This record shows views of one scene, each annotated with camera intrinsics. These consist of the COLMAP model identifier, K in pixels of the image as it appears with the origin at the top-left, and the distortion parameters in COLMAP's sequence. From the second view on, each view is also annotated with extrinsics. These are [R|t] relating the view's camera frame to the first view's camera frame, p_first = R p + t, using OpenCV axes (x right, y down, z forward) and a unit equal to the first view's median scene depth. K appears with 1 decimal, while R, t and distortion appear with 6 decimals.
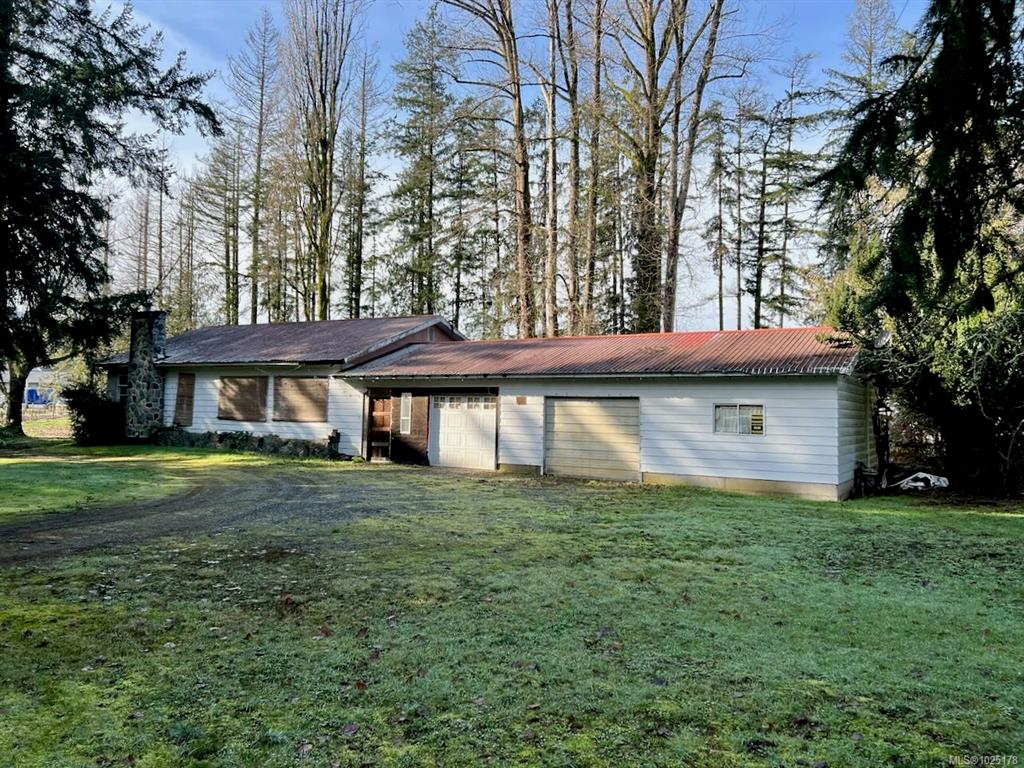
lens RADIAL K [[806.6, 0, 512.0], [0, 806.6, 384.0], [0, 0, 1]] dist [-0.001336, 0.001876]
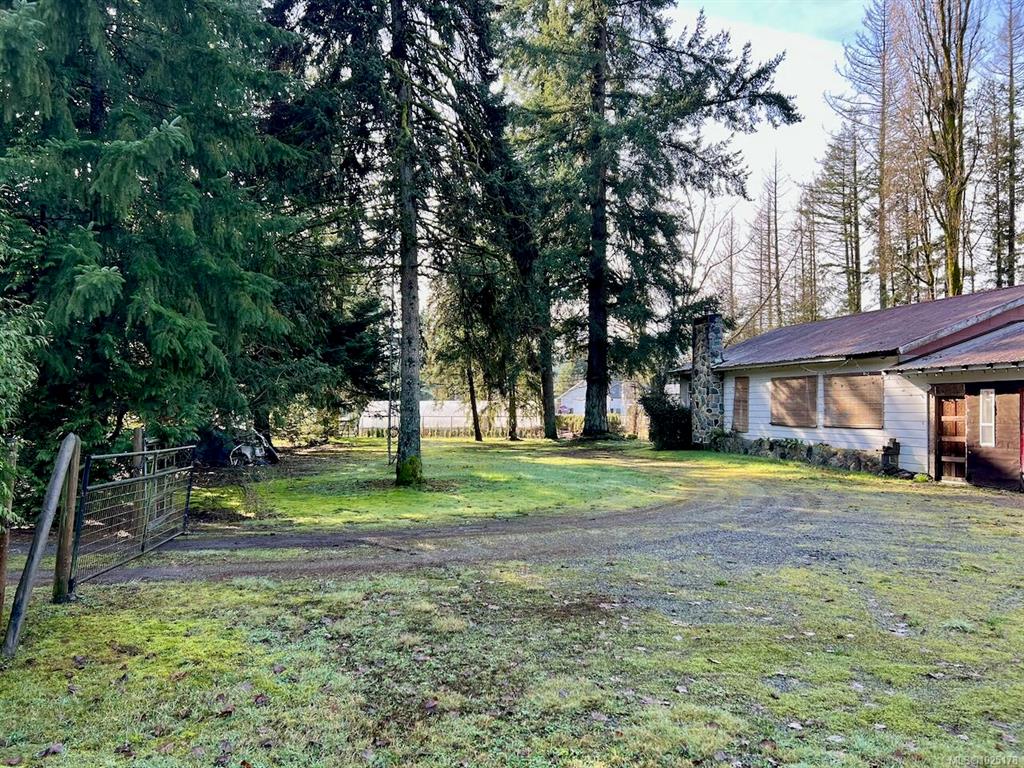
lens RADIAL K [[765.7, 0, 512.0], [0, 765.7, 384.0], [0, 0, 1]] dist [0.091184, -0.097183]
pose [[0.691494, -0.035327, -0.721518, 0.064961], [0.026780, 0.999371, -0.023265, 0.009299], [0.721885, -0.003234, 0.692005, 0.177190]]
